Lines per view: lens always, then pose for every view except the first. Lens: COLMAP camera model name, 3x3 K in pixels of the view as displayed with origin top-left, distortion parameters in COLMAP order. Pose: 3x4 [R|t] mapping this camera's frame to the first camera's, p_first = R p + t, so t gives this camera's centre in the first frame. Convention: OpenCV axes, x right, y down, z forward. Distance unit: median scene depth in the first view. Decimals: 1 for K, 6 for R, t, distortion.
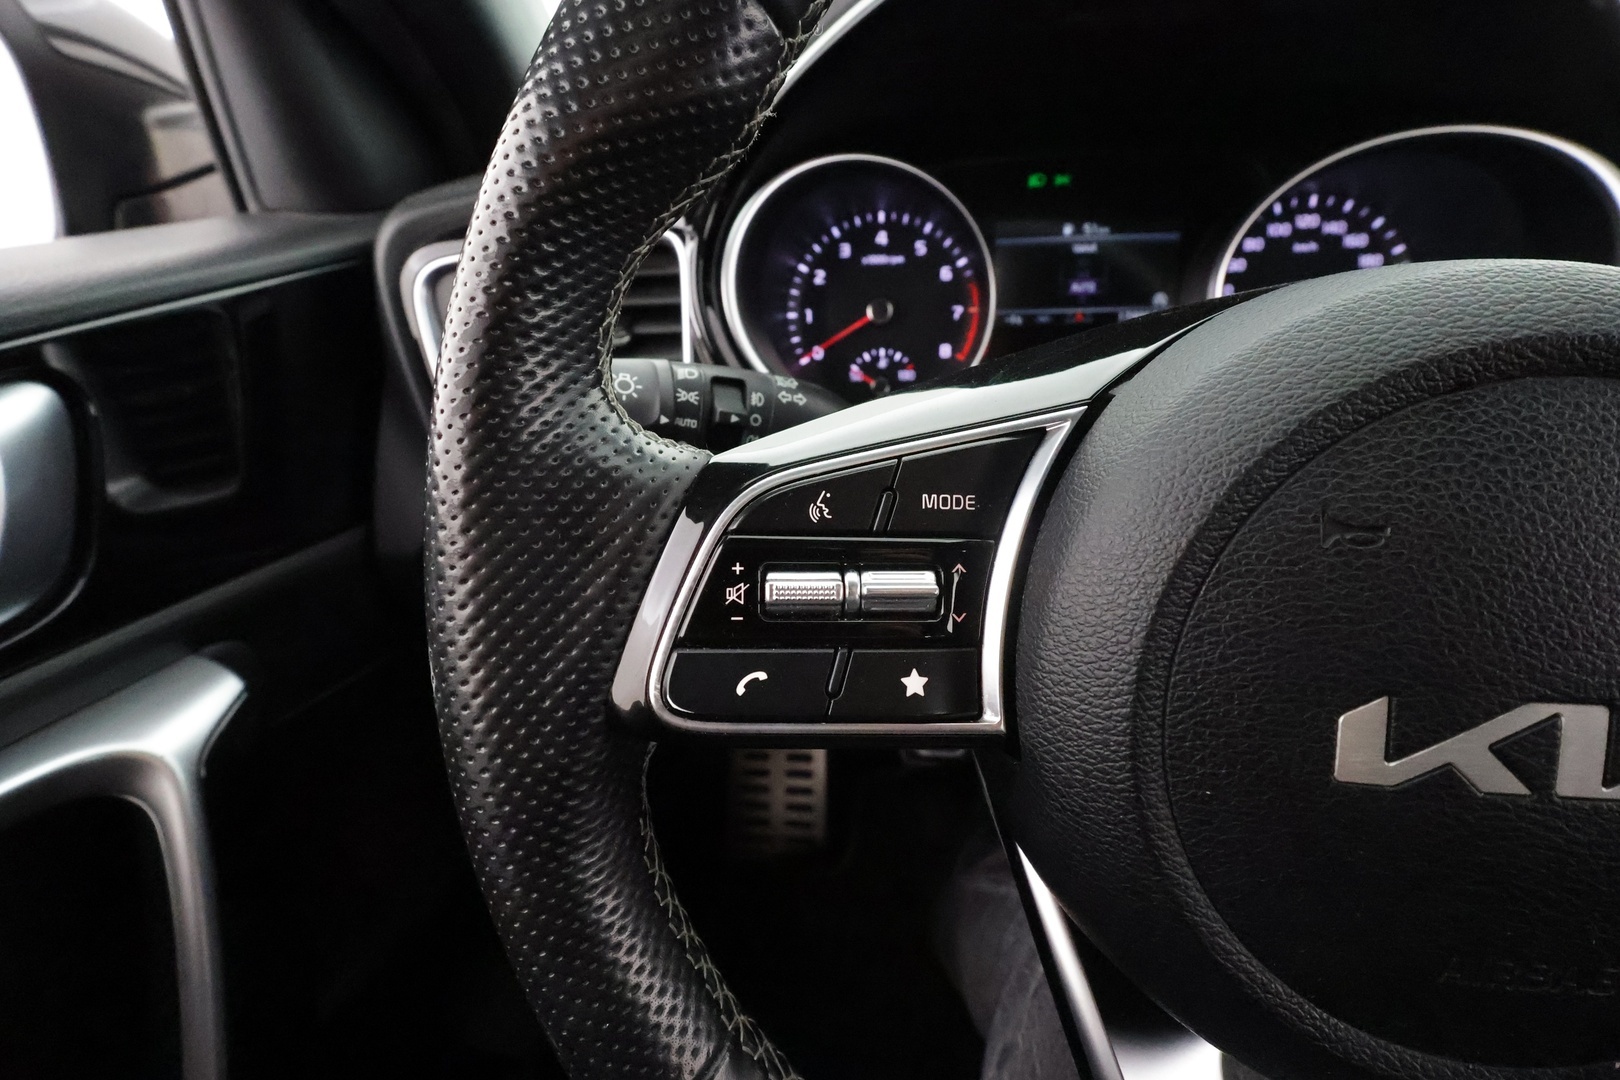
lens RADIAL K [[744.3, 0, 810.0], [0, 744.3, 540.0], [0, 0, 1]] dist [-0.007045, 0.004983]
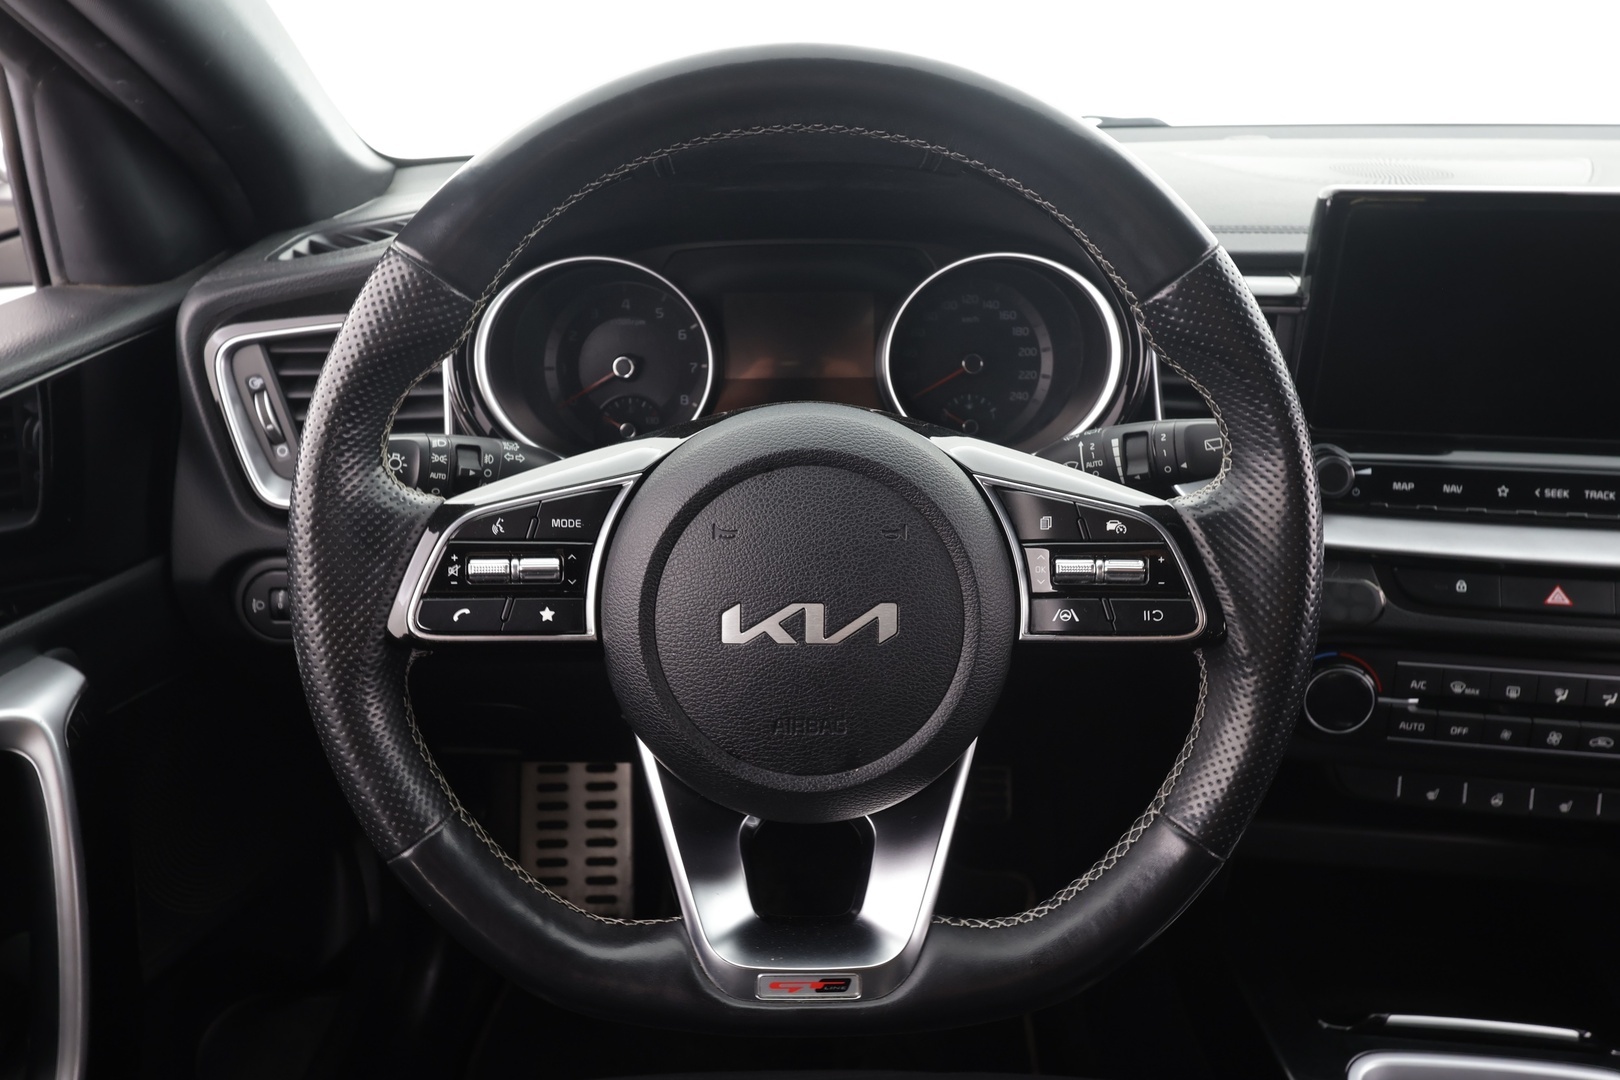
lens RADIAL K [[1073.0, 0, 810.0], [0, 1073.0, 540.0], [0, 0, 1]] dist [0.004287, 0.000278]
pose [[0.992298, -0.013838, 0.123101, 0.482098], [0.020606, 0.998335, -0.053881, 0.161580], [-0.122150, 0.056002, 0.990930, -1.916707]]
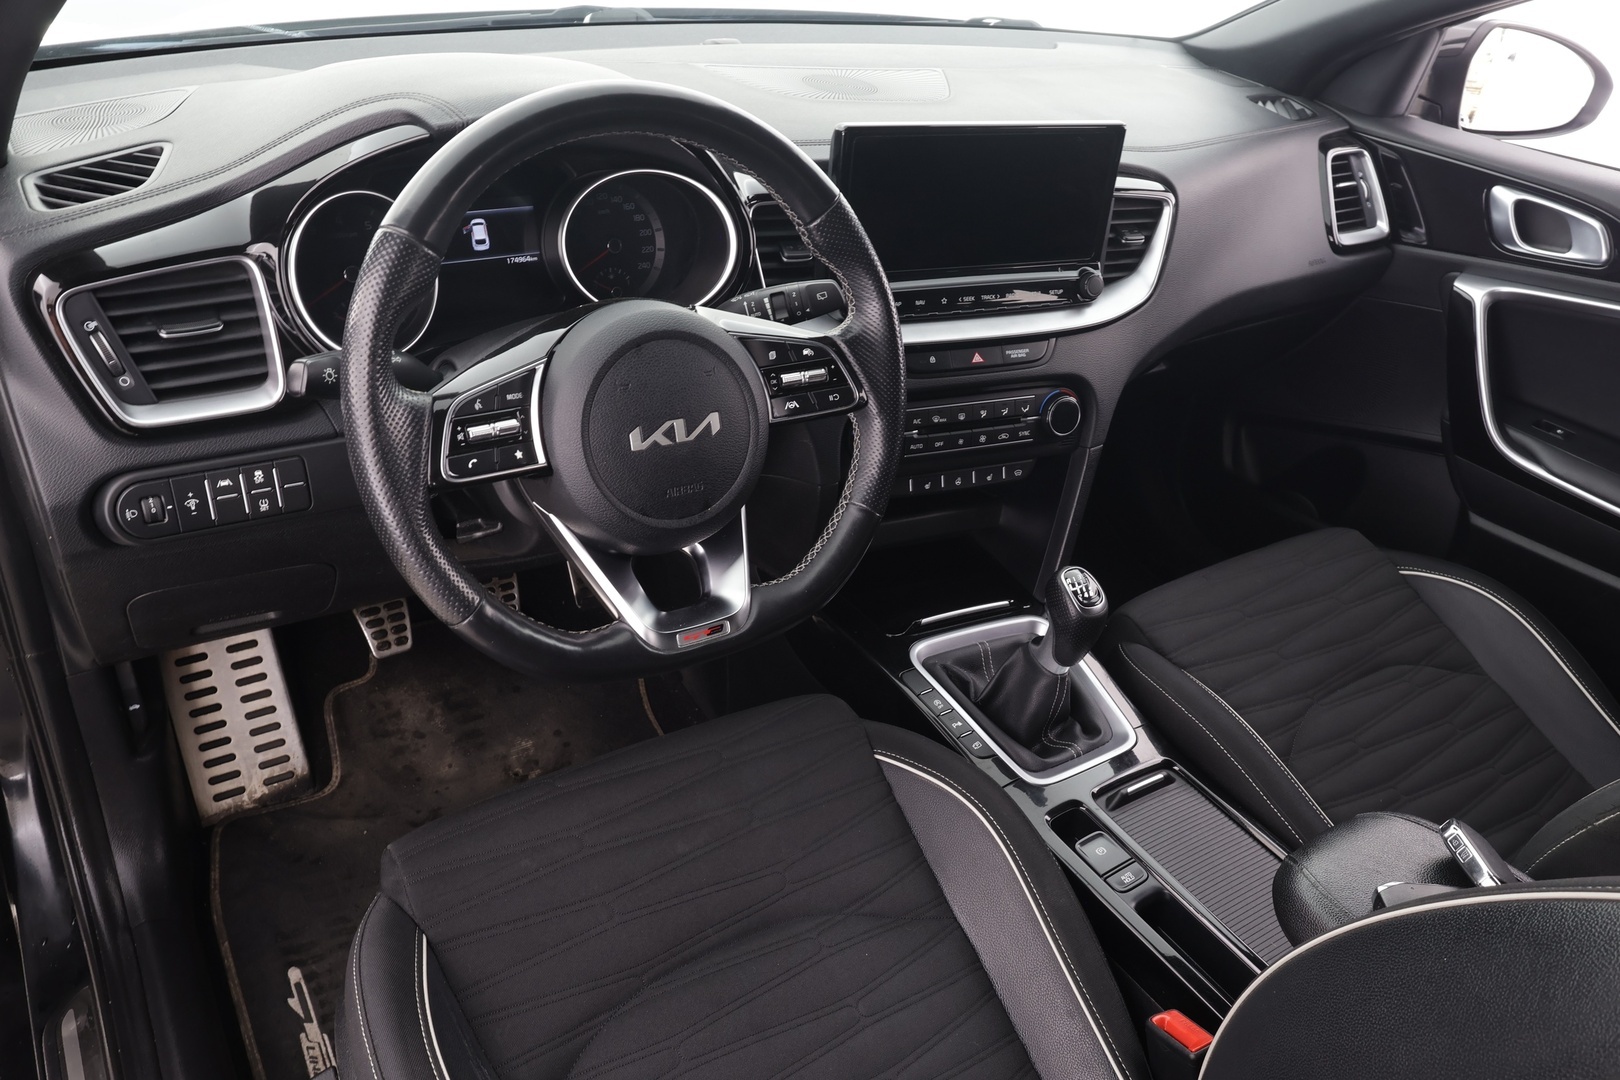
lens RADIAL K [[1197.1, 0, 810.0], [0, 1197.1, 540.0], [0, 0, 1]] dist [-0.000262, 0.003377]
pose [[0.765932, -0.234172, 0.598758, -2.030737], [0.182466, 0.972190, 0.146809, 0.023845], [-0.616485, -0.003193, 0.787360, -3.751374]]
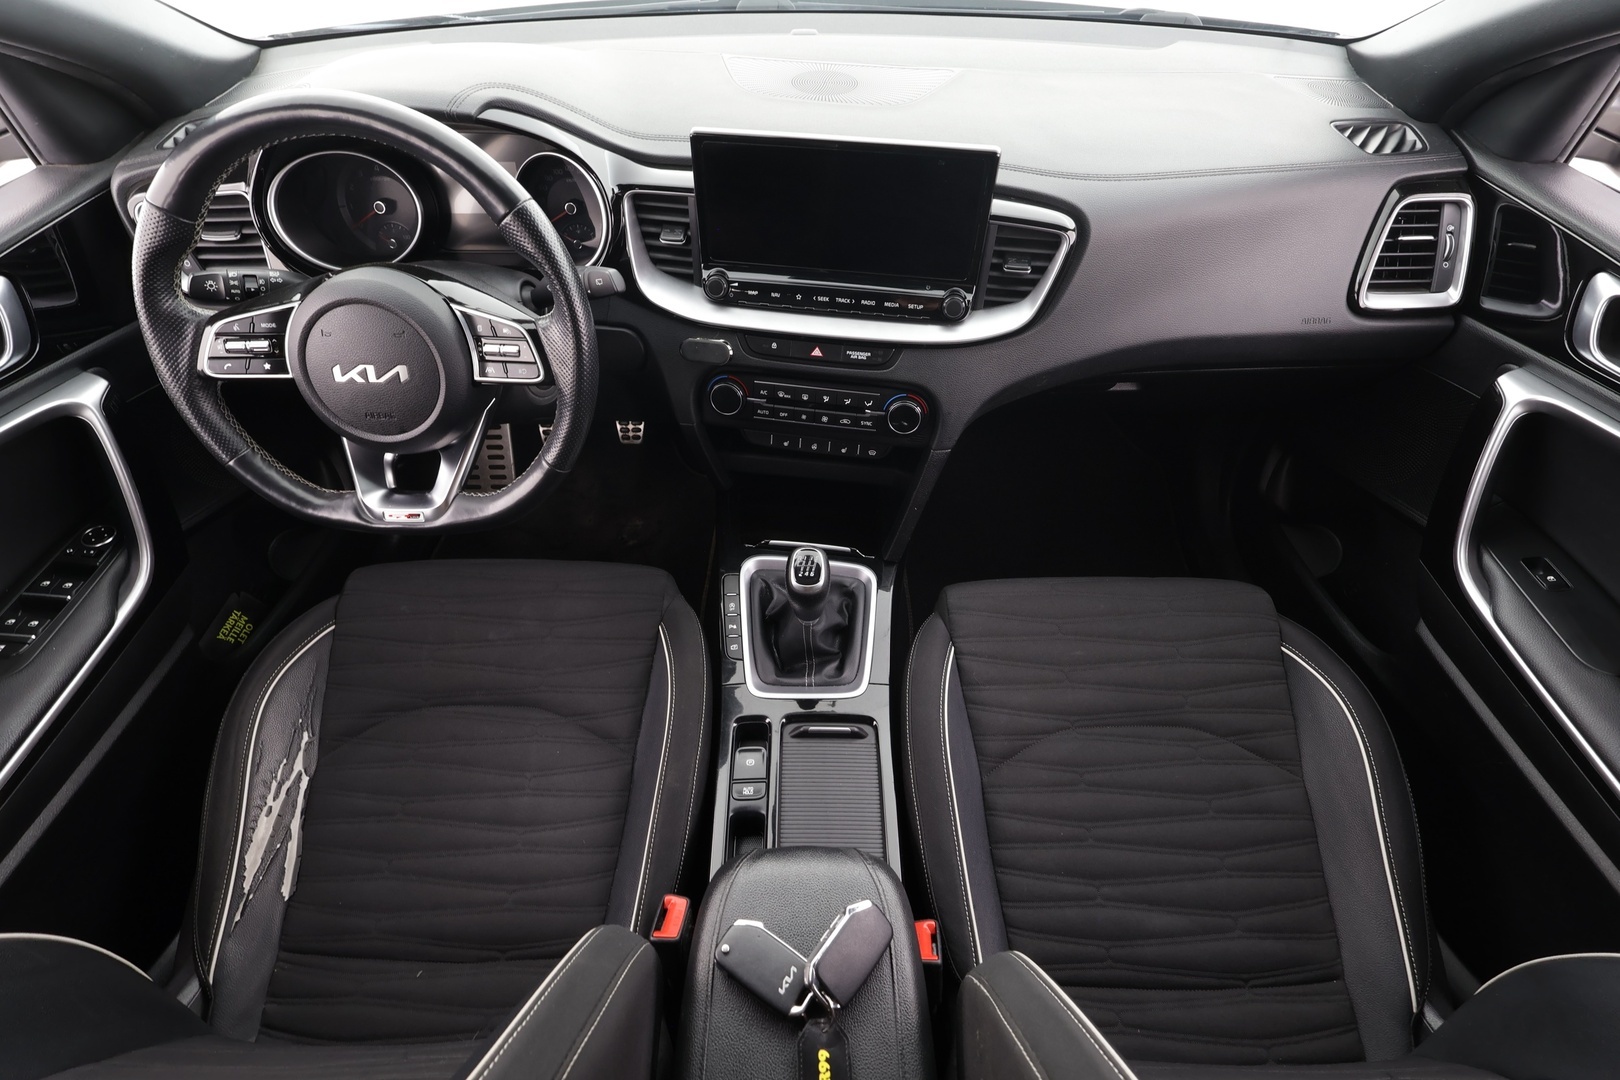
lens RADIAL K [[744.3, 0, 810.0], [0, 744.3, 540.0], [0, 0, 1]] dist [-0.007045, 0.004983]
pose [[0.993367, -0.042047, 0.107028, 2.939406], [0.004705, 0.944834, 0.327515, -0.282616], [-0.114894, -0.324839, 0.938764, -4.057084]]
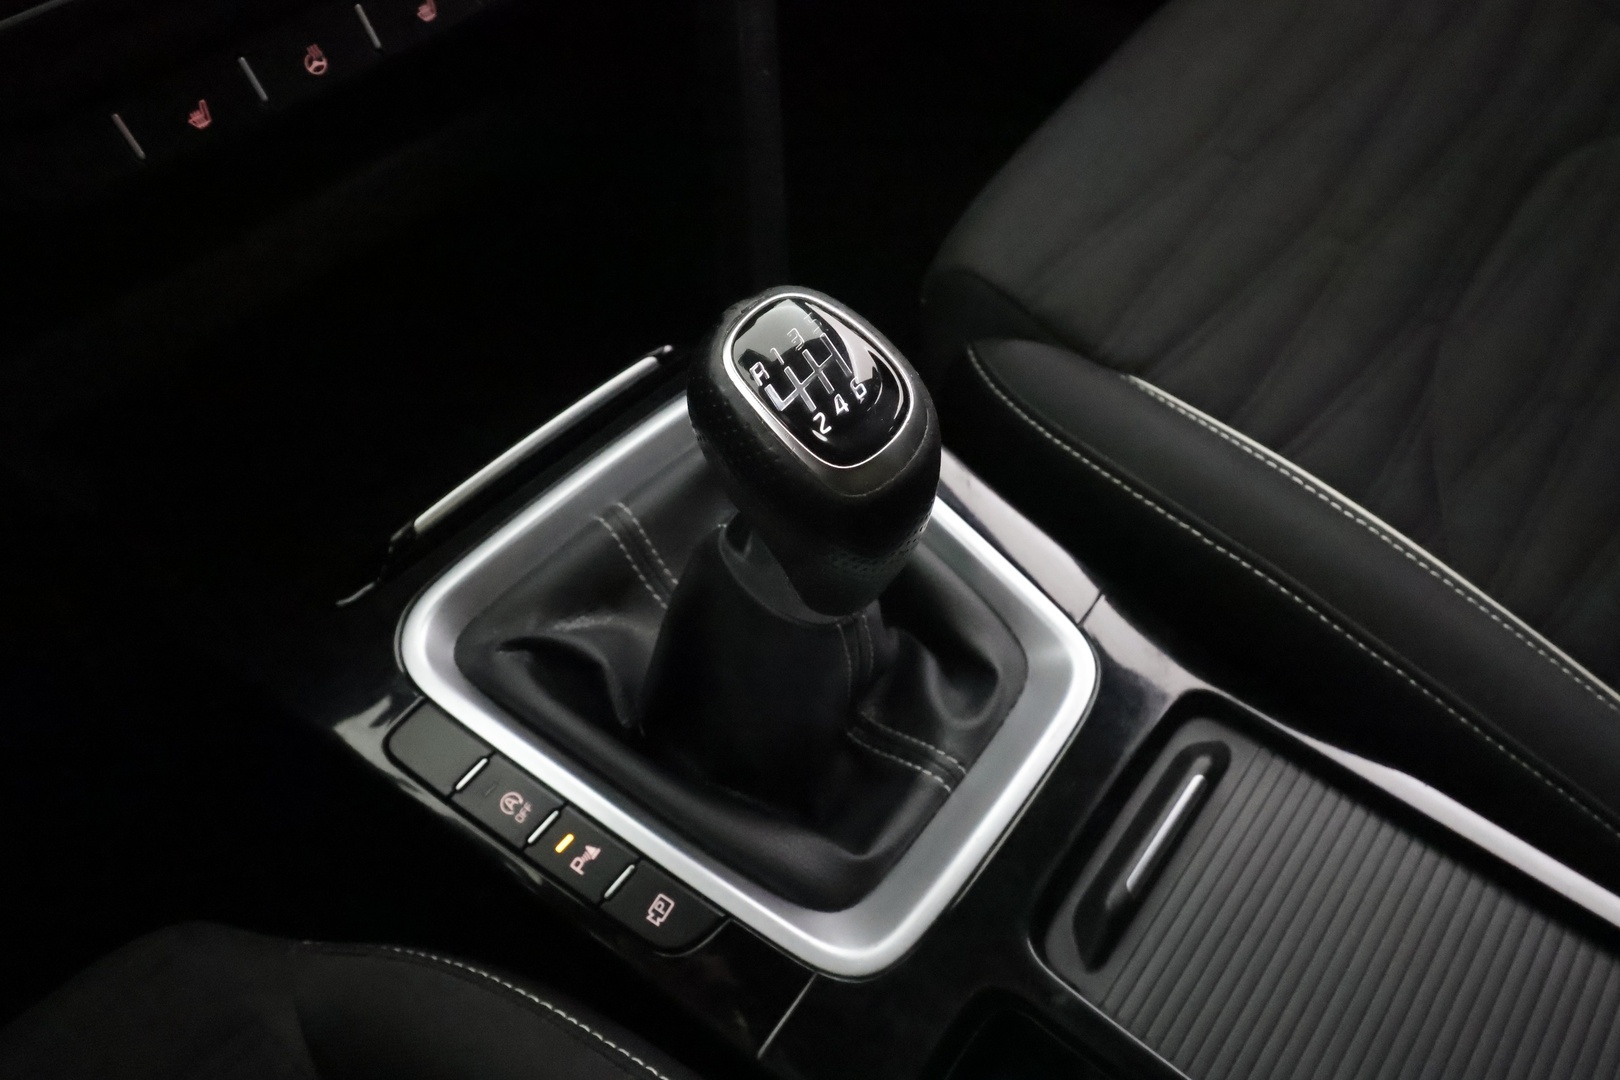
lens RADIAL K [[1125.2, 0, 810.0], [0, 1125.2, 540.0], [0, 0, 1]] dist [-0.002006, -0.000480]
pose [[0.538868, -0.682209, 0.494178, 2.490221], [0.430932, 0.727313, 0.534147, 0.934806], [-0.723822, -0.074878, 0.685912, -0.235743]]
